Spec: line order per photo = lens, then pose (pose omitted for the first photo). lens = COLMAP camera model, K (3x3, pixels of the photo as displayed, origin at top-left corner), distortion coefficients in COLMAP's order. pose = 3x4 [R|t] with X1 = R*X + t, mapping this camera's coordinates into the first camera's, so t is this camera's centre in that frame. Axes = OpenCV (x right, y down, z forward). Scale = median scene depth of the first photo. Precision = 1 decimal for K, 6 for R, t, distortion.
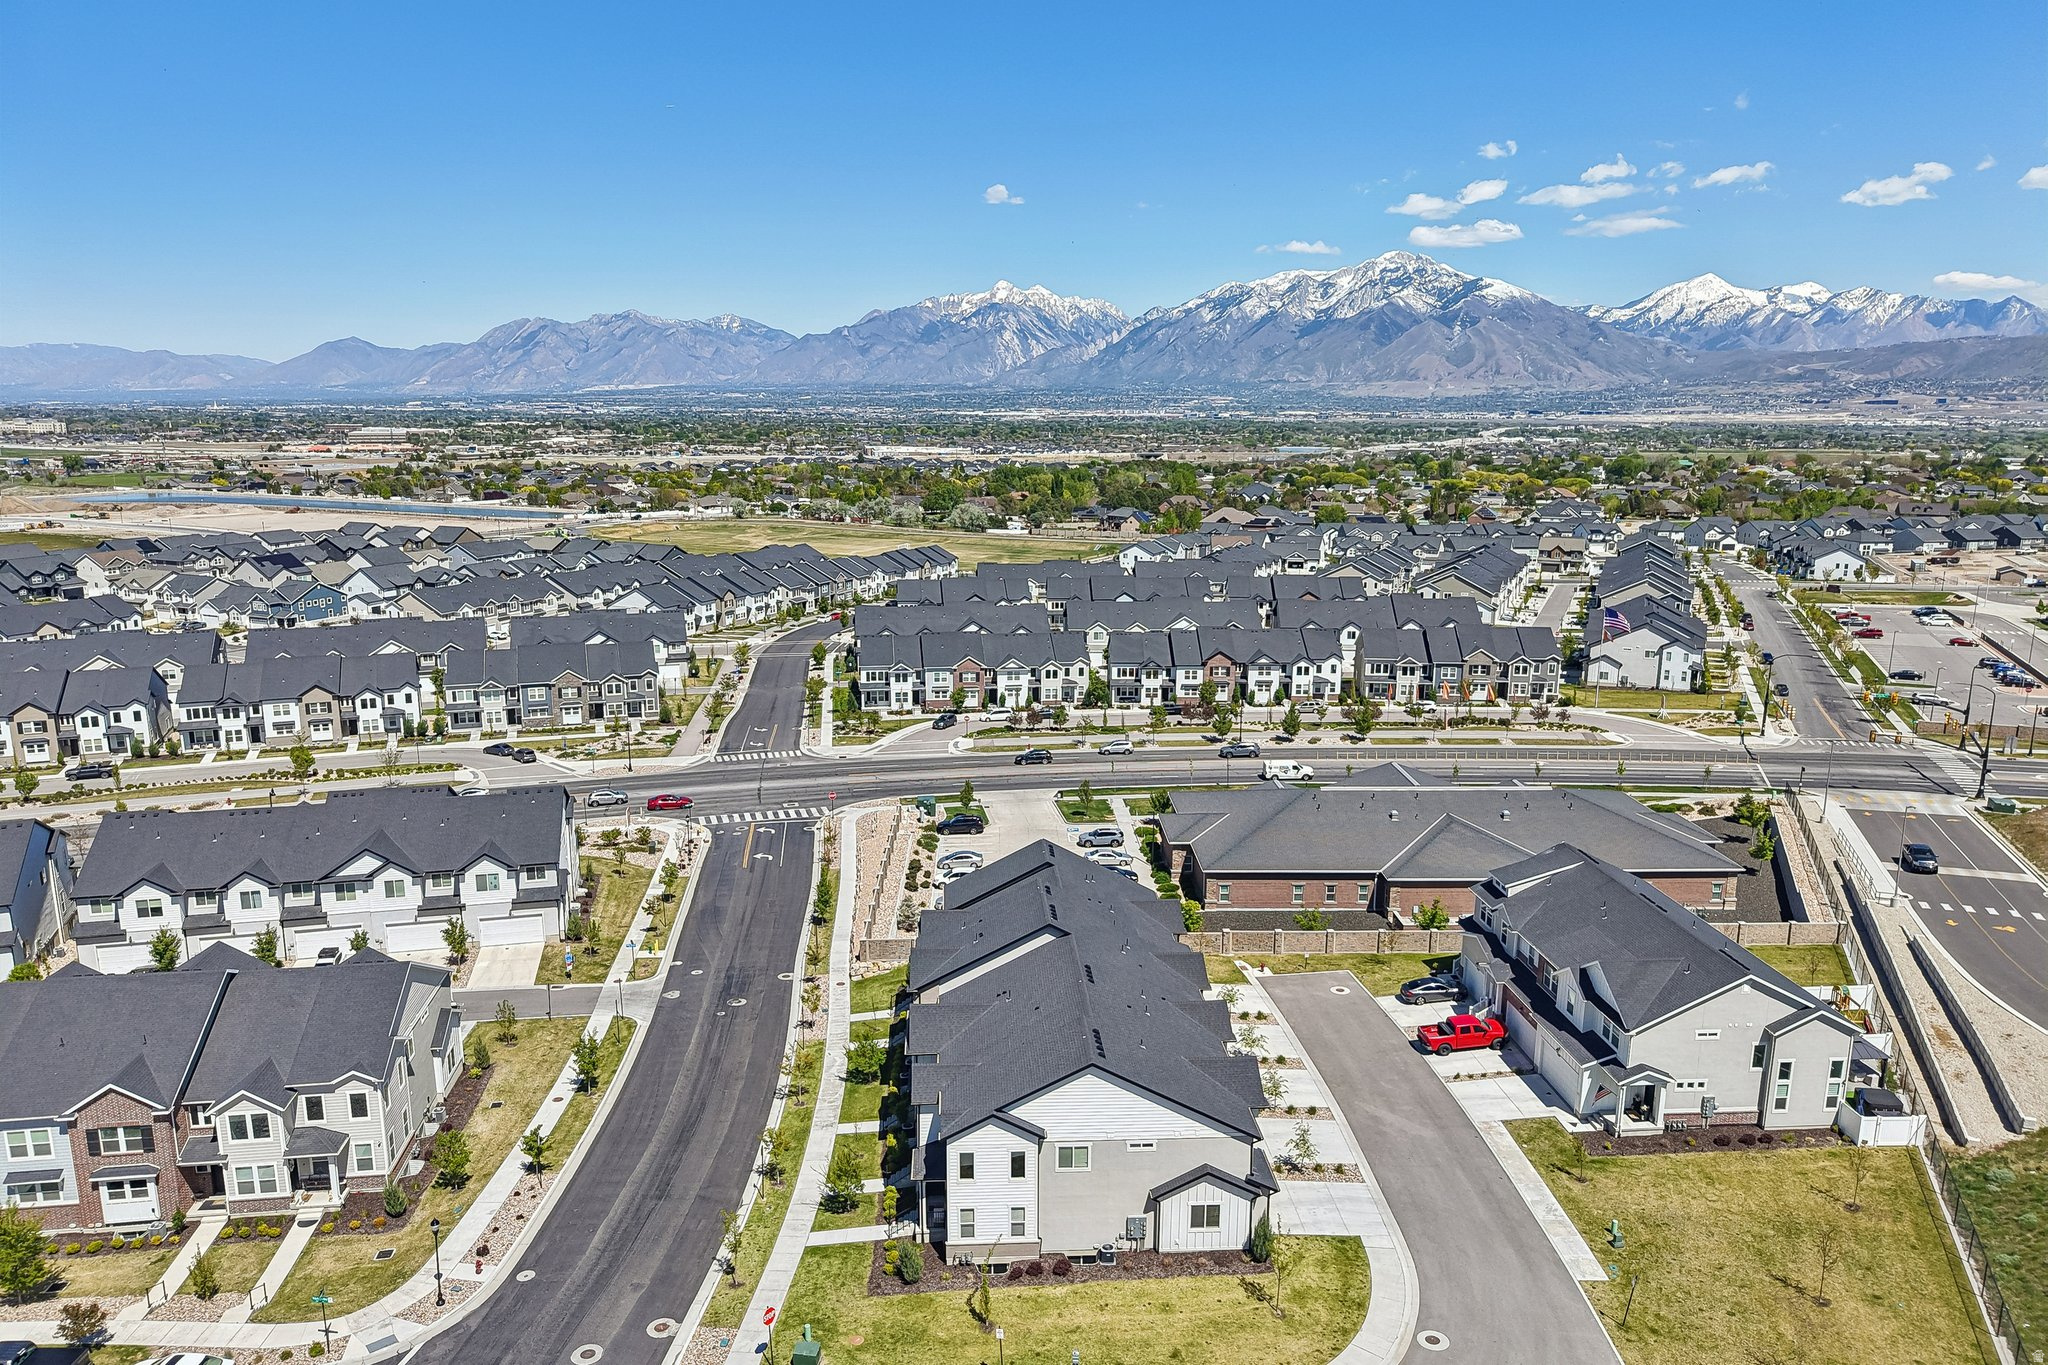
lens RADIAL K [[1367.8, 0, 1024.4], [0, 1367.8, 698.2], [0, 0, 1]] dist [0.028973, -0.031986]
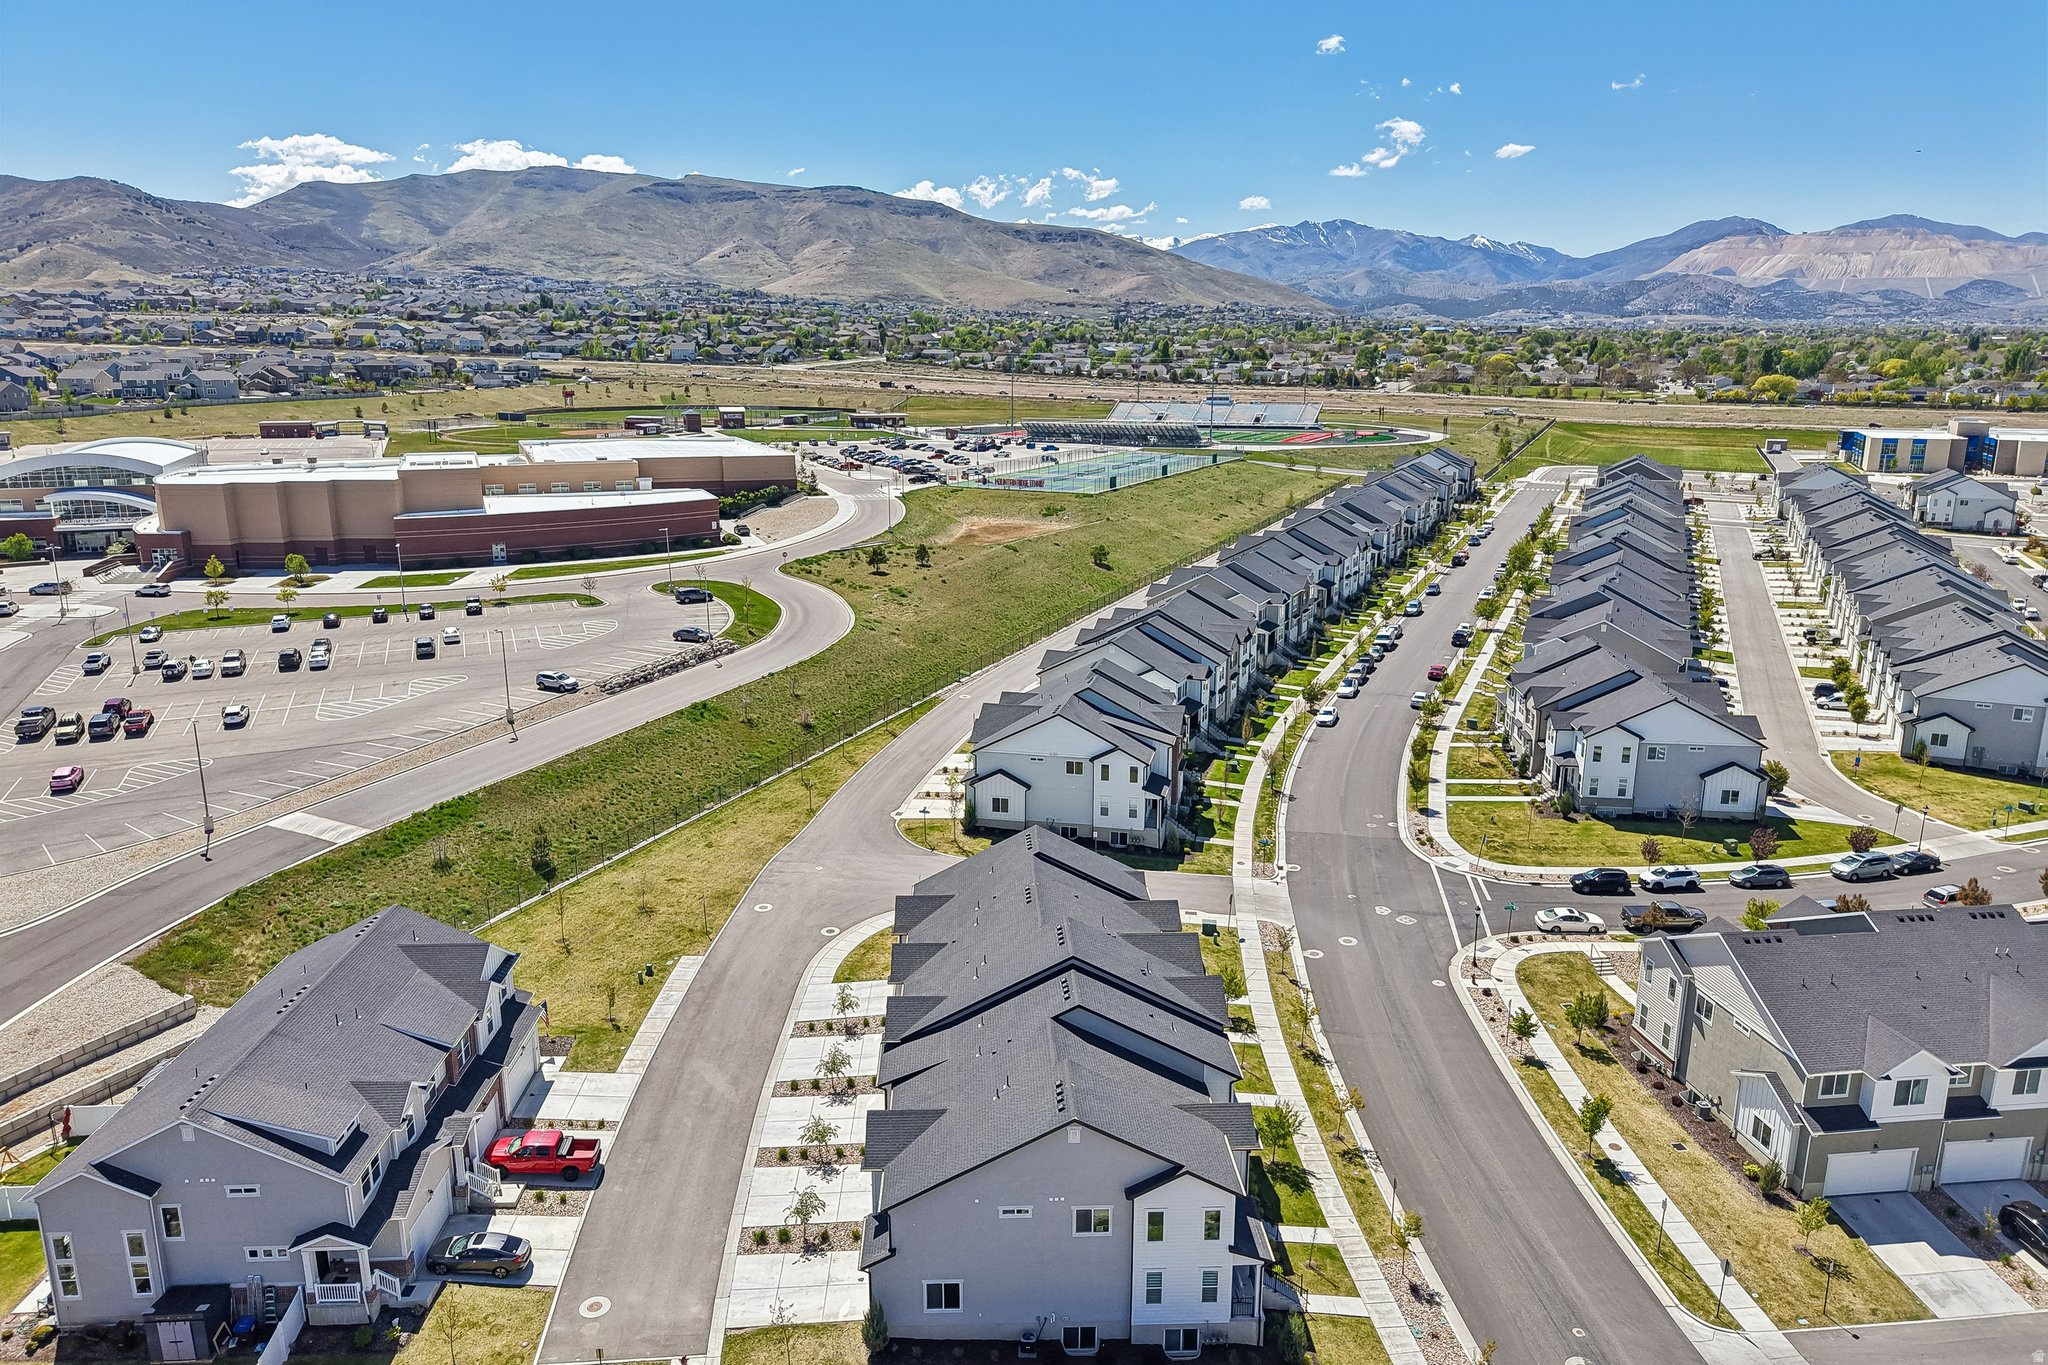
lens RADIAL K [[1367.8, 0, 1019.4], [0, 1367.8, 679.5], [0, 0, 1]] dist [0.028973, -0.031986]
pose [[-0.999796, -0.008028, 0.018512, 0.015195], [0.000900, 0.898804, 0.438350, -0.177124], [-0.020158, 0.438277, -0.898614, 0.799742]]
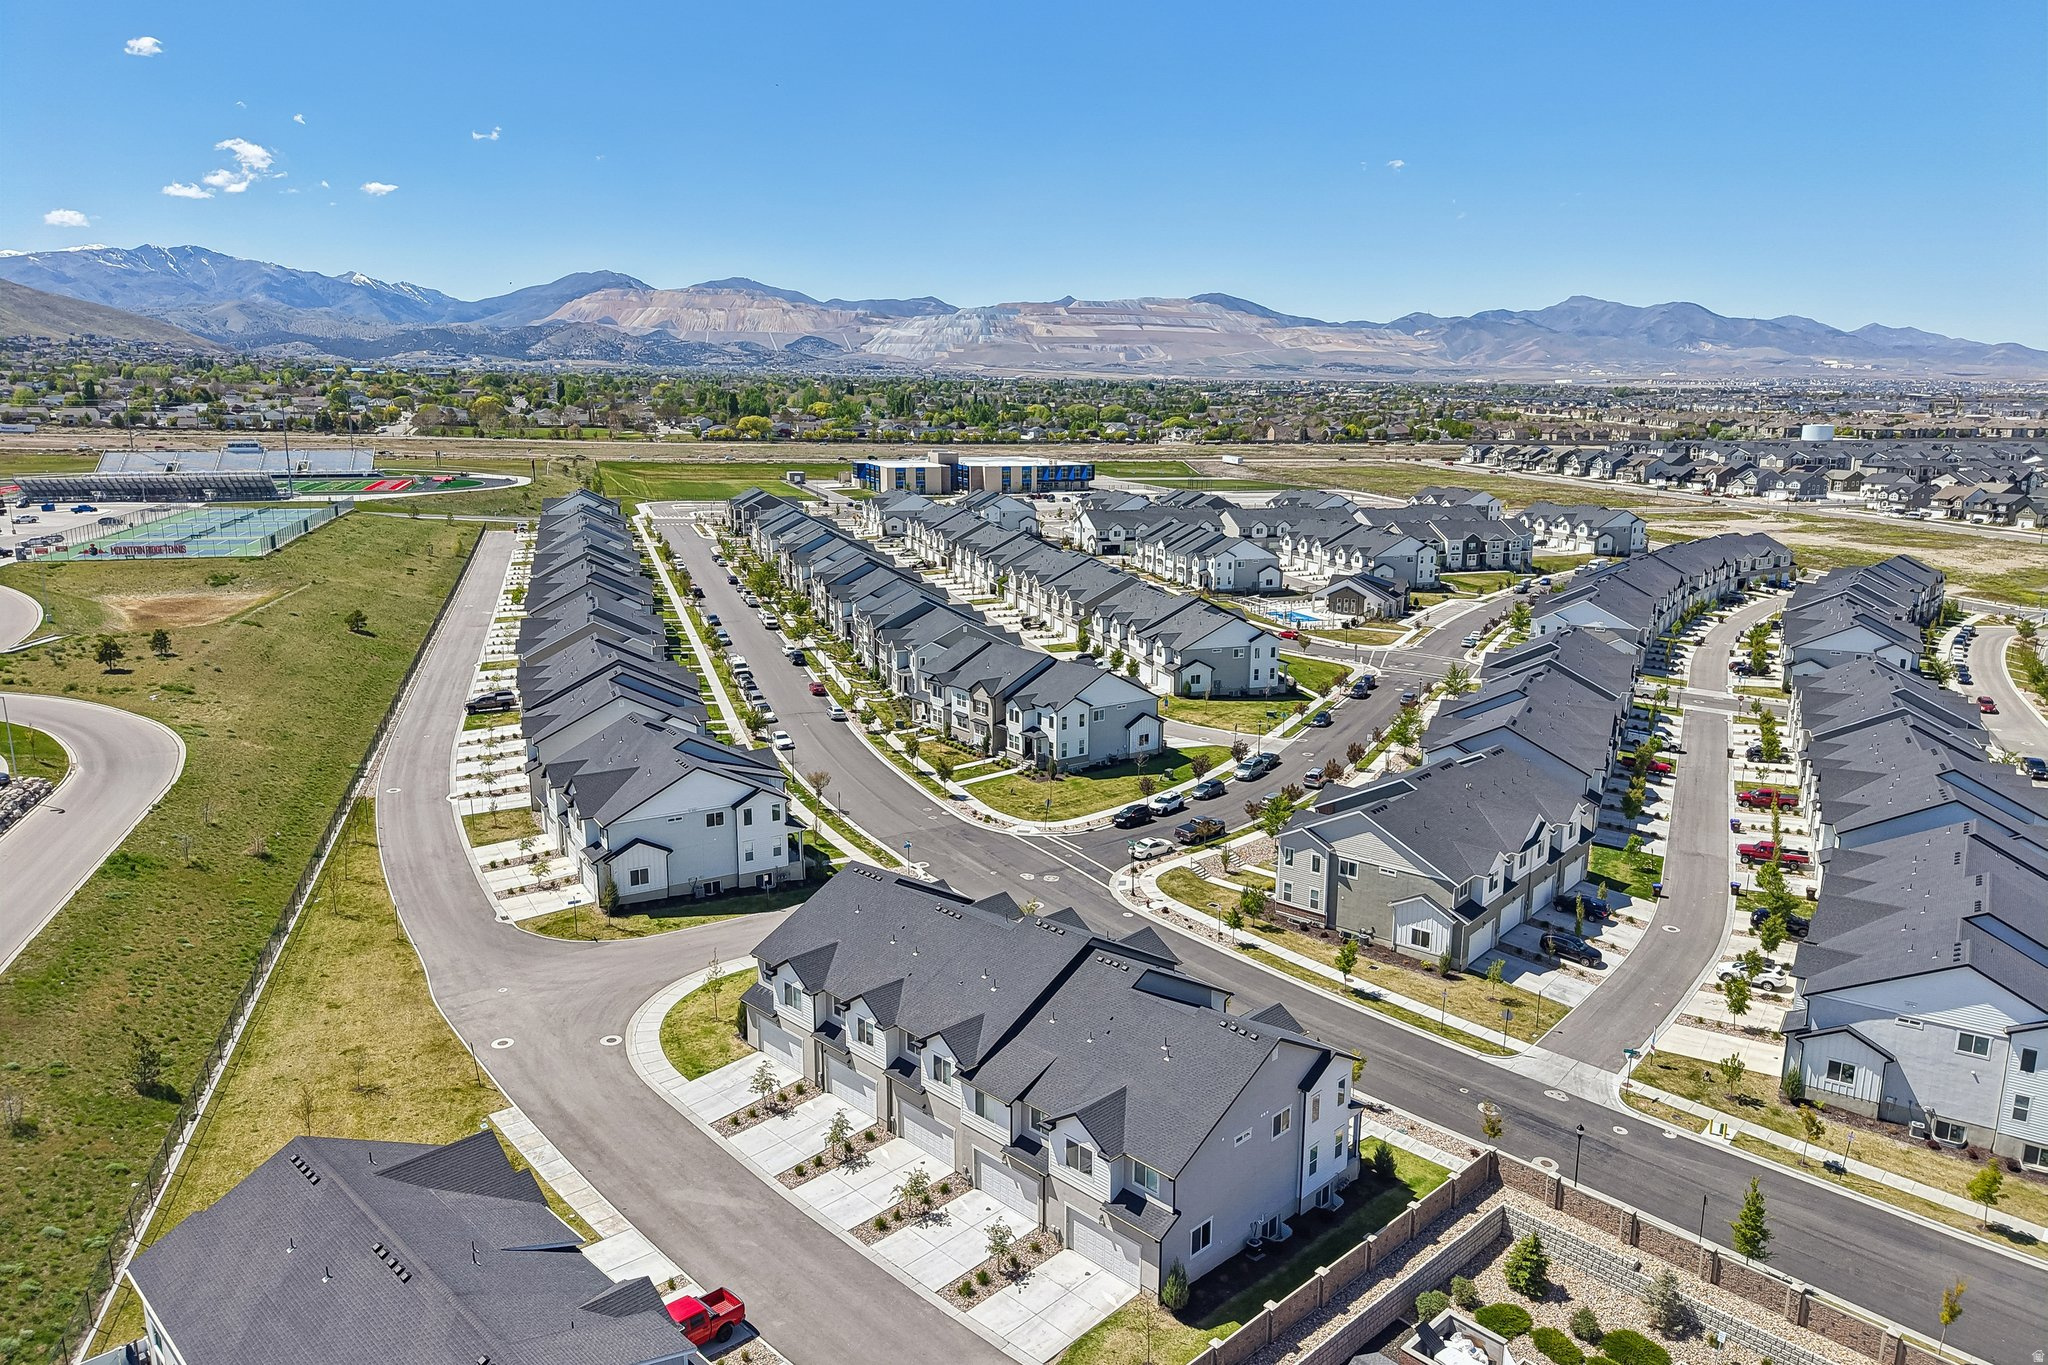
lens RADIAL K [[1367.8, 0, 1020.7], [0, 1367.8, 685.9], [0, 0, 1]] dist [0.028973, -0.031986]
pose [[-0.749314, 0.133041, -0.648713, 0.298199], [-0.147912, 0.921238, 0.359781, -0.161069], [0.645485, 0.365542, -0.670618, 0.729335]]
